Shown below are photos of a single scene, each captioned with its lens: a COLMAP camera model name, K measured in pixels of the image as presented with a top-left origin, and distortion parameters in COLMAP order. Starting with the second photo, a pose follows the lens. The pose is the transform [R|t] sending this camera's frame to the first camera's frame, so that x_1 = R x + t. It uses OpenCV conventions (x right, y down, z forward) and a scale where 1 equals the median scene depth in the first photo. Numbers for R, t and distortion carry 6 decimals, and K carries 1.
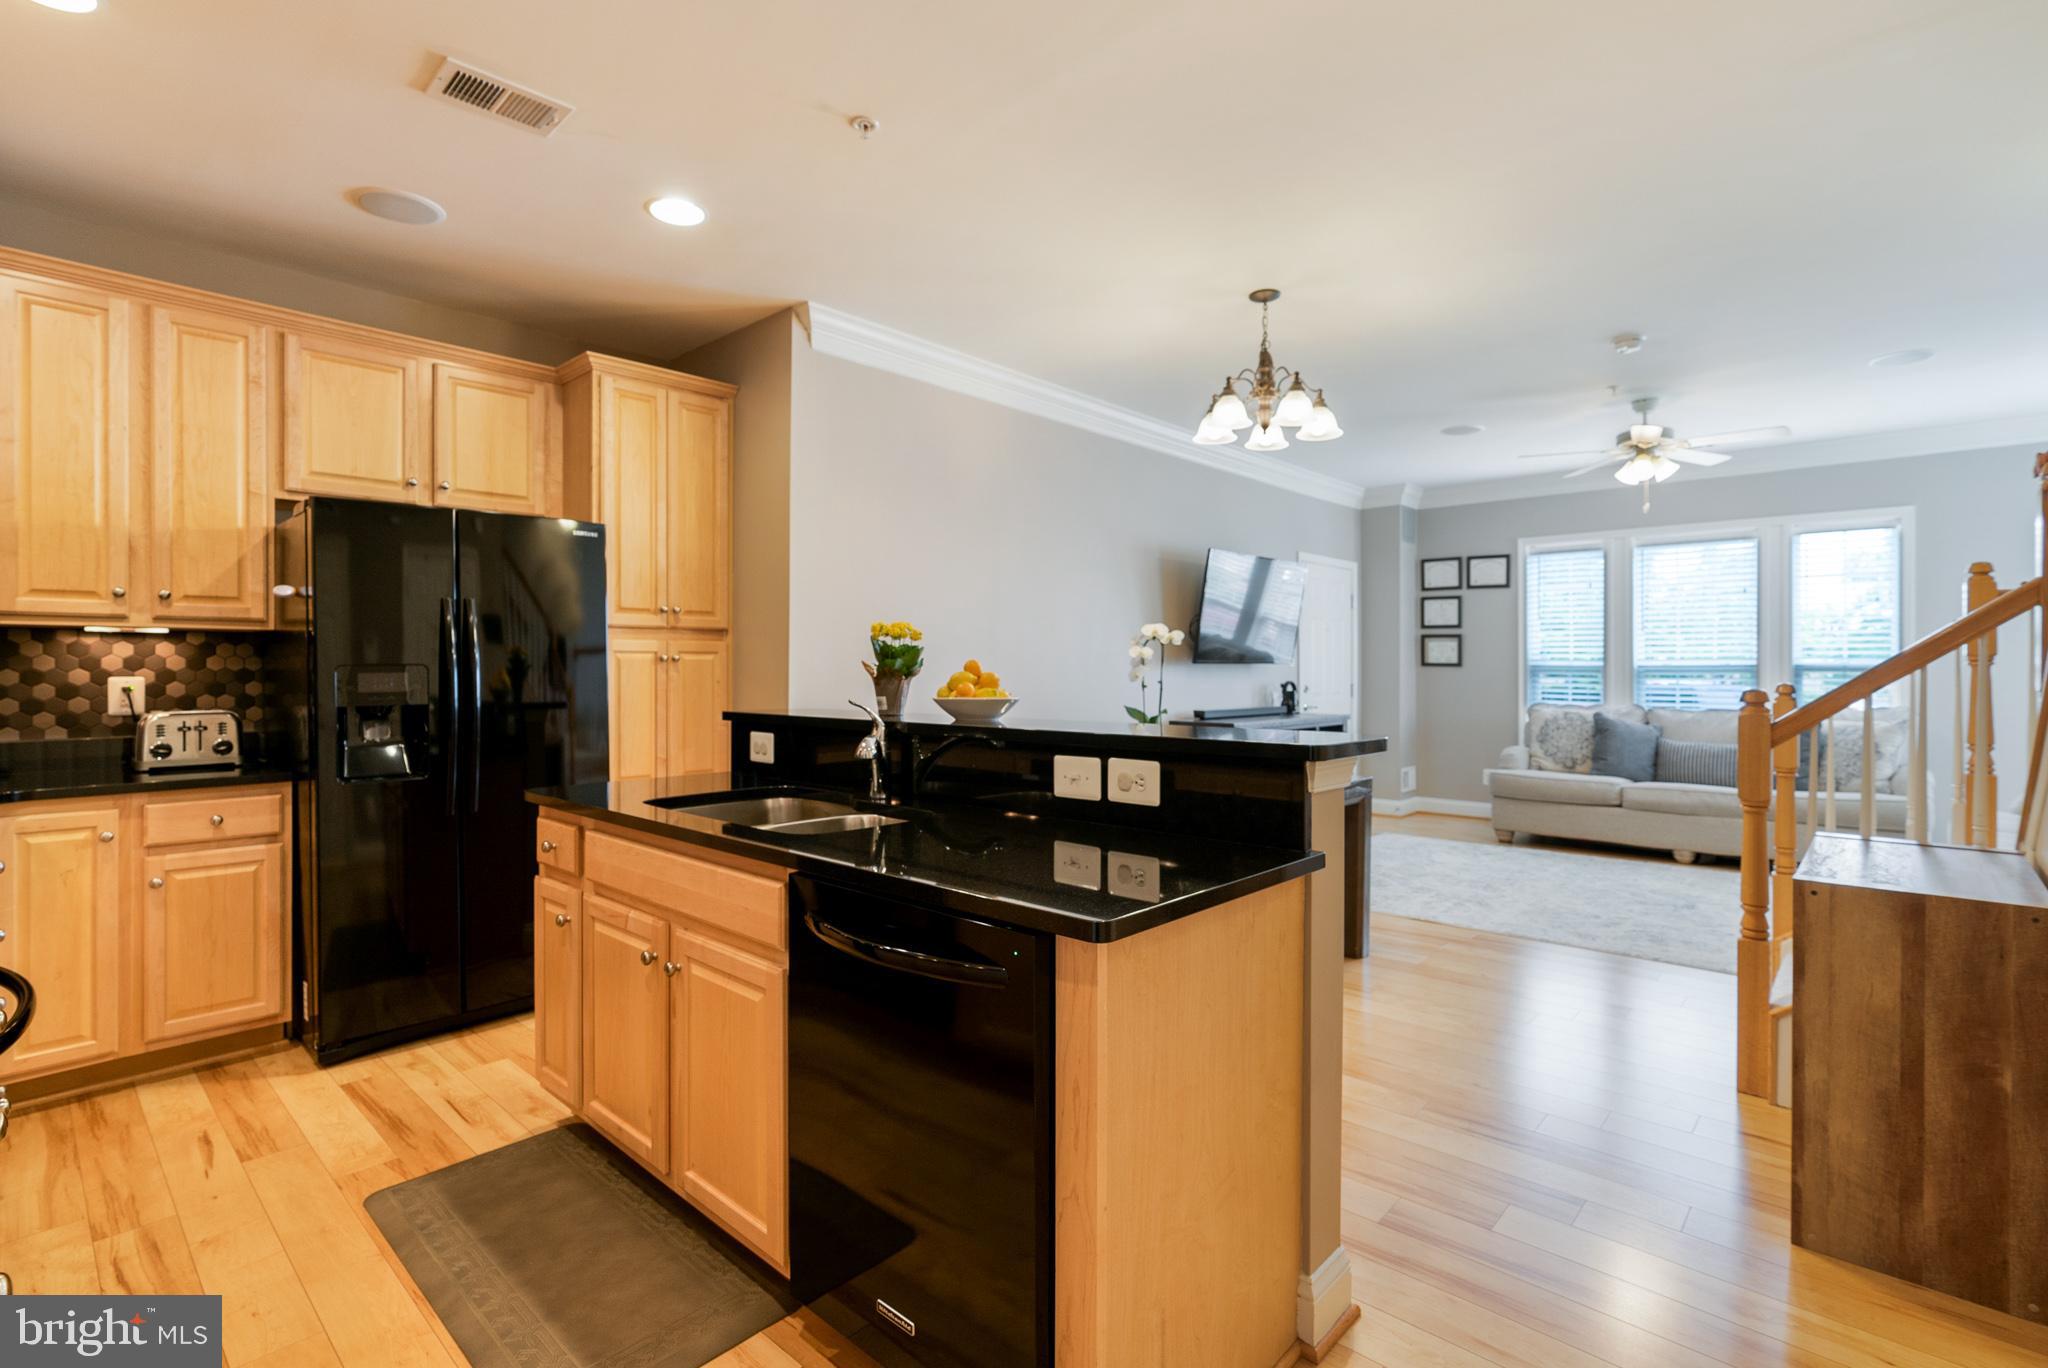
lens RADIAL K [[951.1, 0, 1003.7], [0, 951.1, 668.7], [0, 0, 1]] dist [-0.005272, 0.002510]
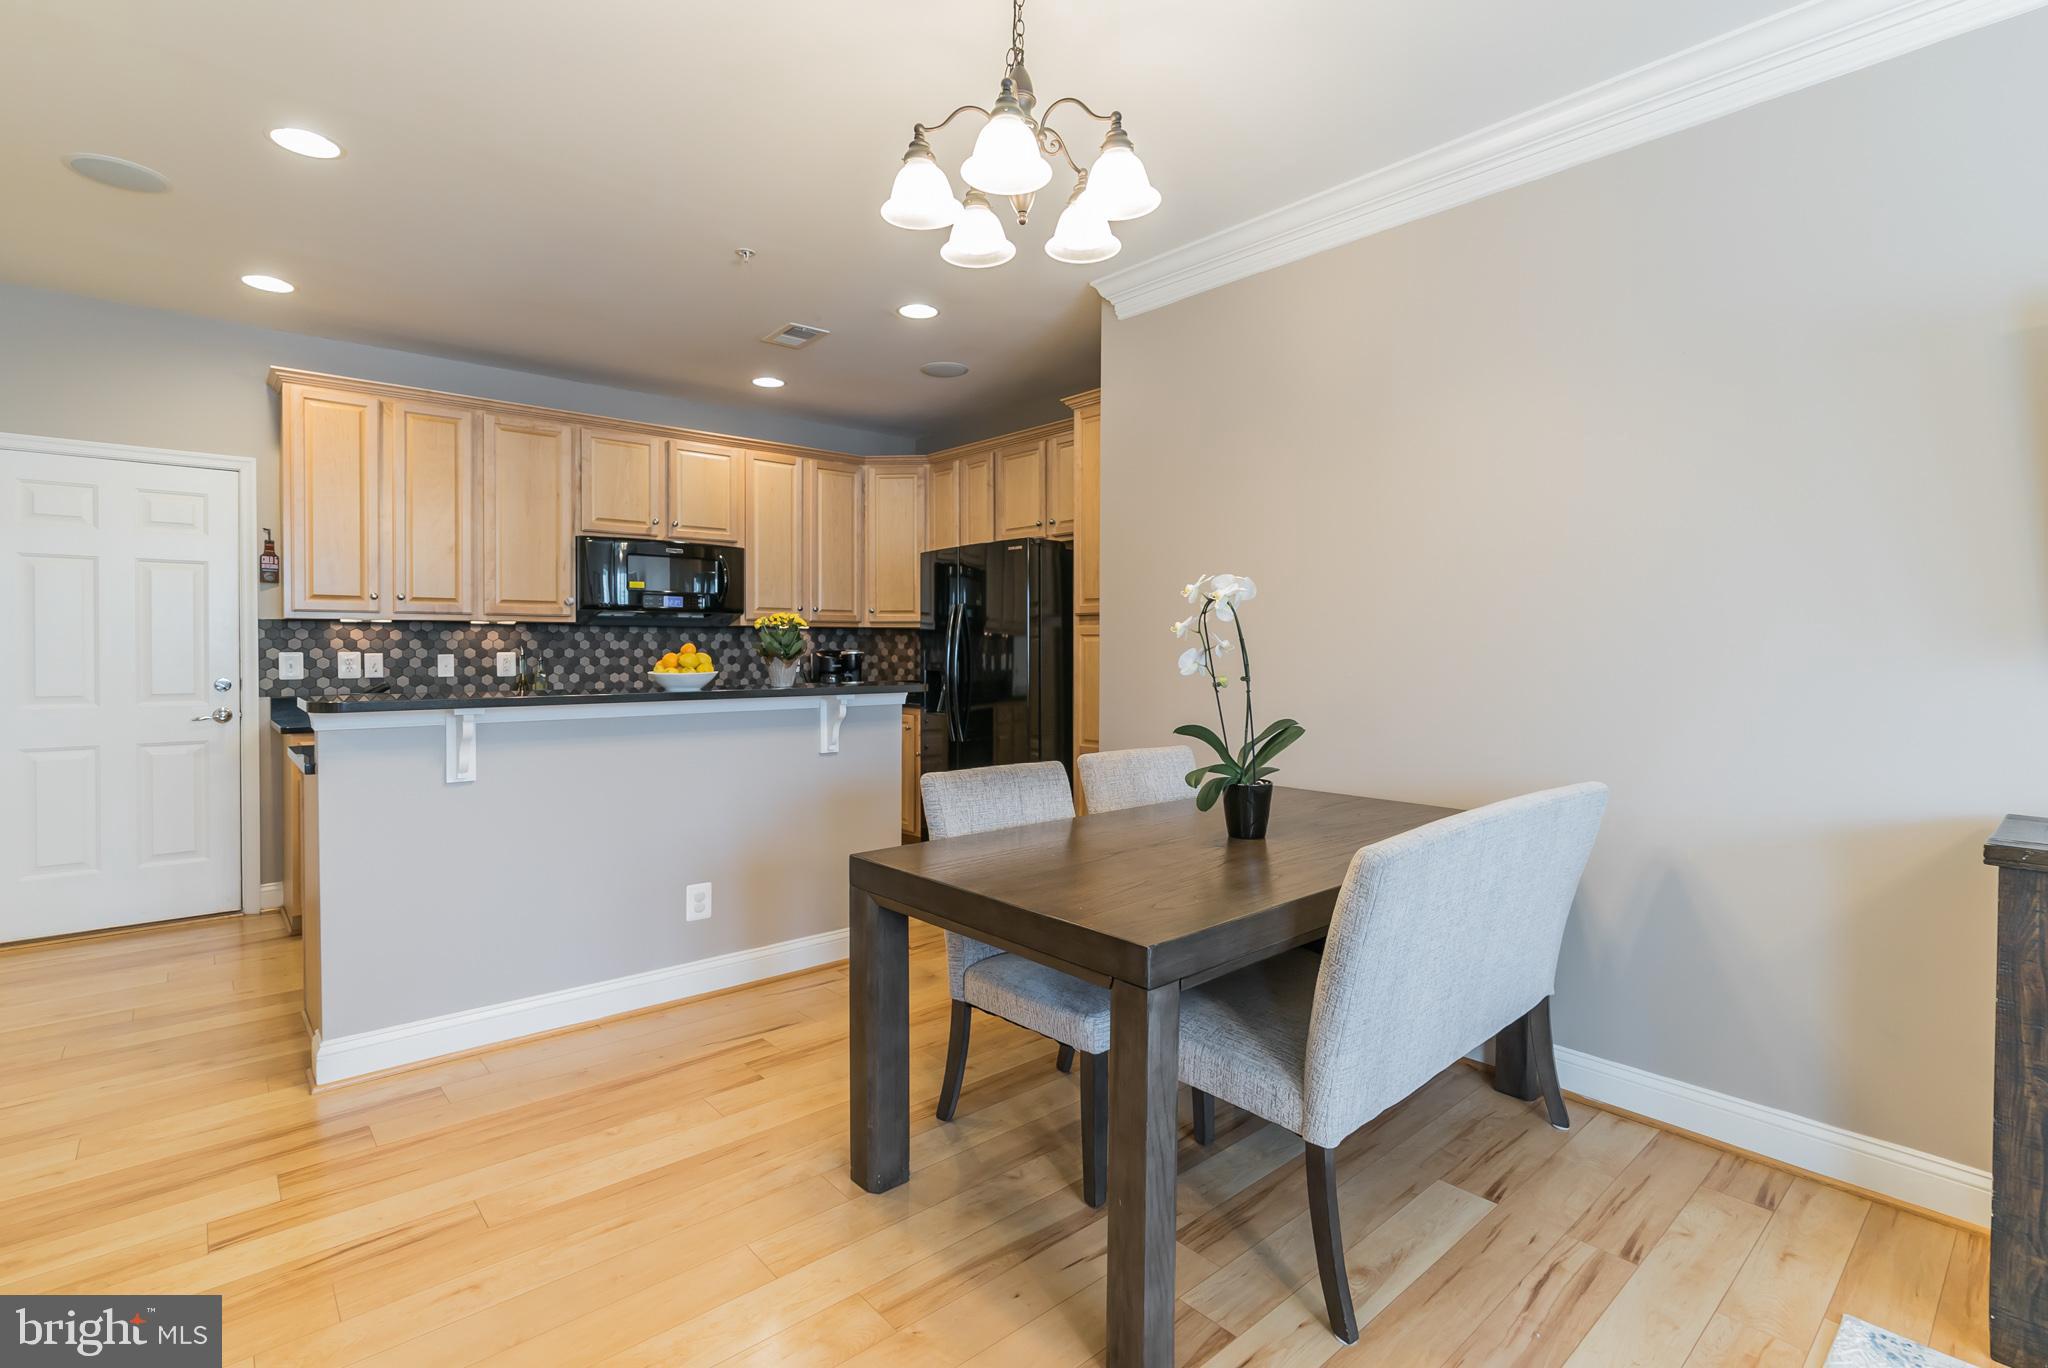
lens RADIAL K [[951.1, 0, 1053.6], [0, 951.1, 660.7], [0, 0, 1]] dist [-0.005272, 0.002510]
pose [[-0.064533, 0.017246, -0.997767, 0.455658], [-0.004332, 0.999836, 0.017562, -0.004353], [0.997906, 0.005455, -0.064448, 0.585746]]
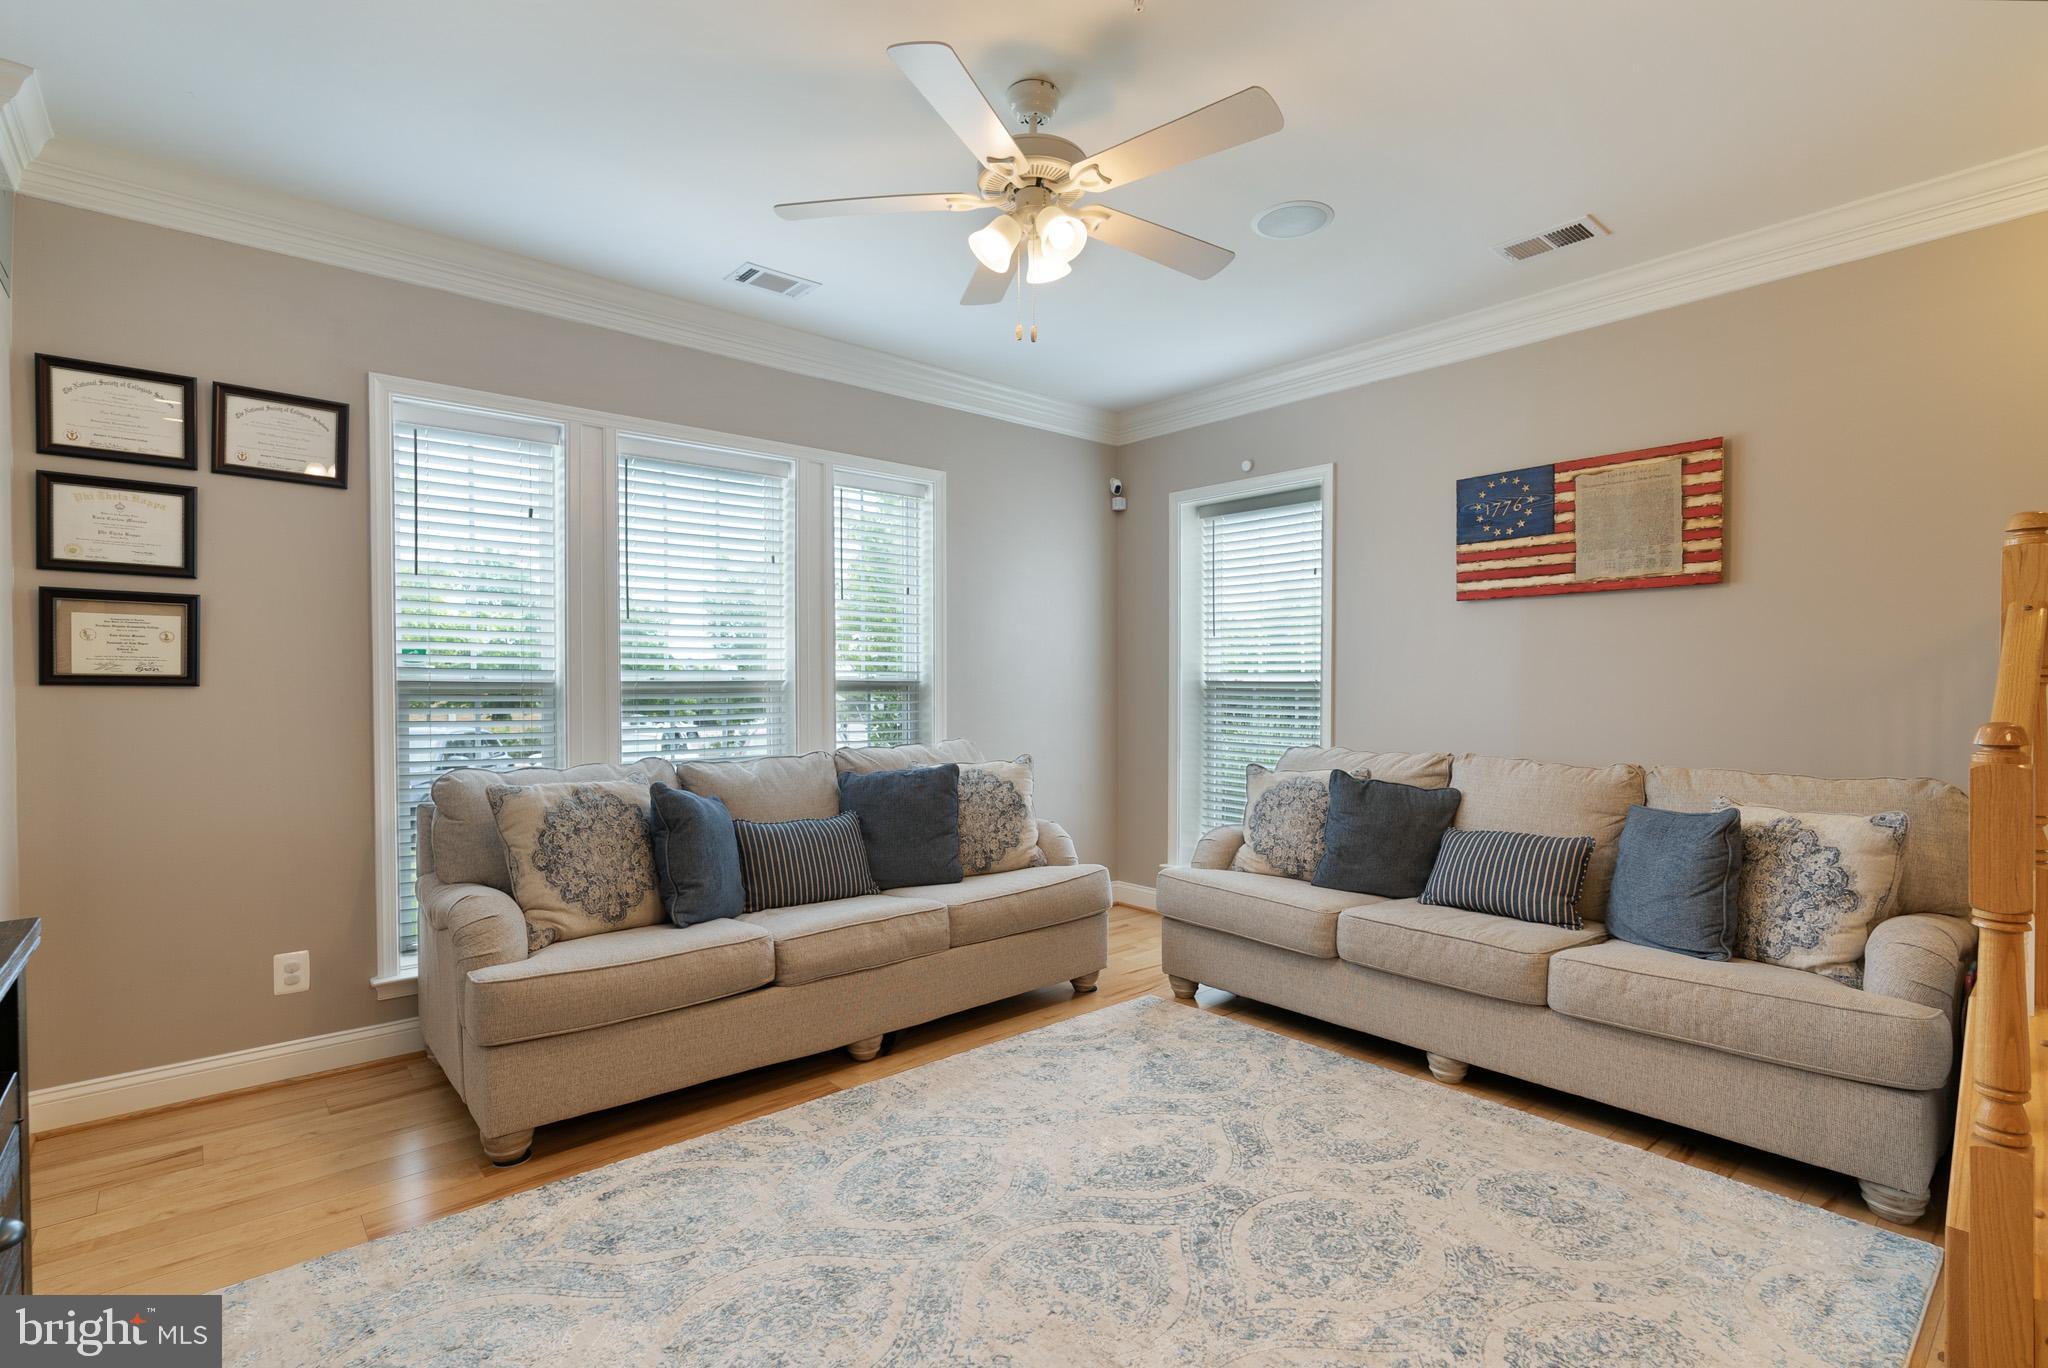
lens RADIAL K [[951.1, 0, 1024.5], [0, 951.1, 691.4], [0, 0, 1]] dist [-0.005272, 0.002510]
pose [[0.092609, -0.008824, 0.995663, 0.174438], [0.002389, 0.999960, 0.008640, -0.002871], [-0.995700, 0.001578, 0.092626, 0.742436]]
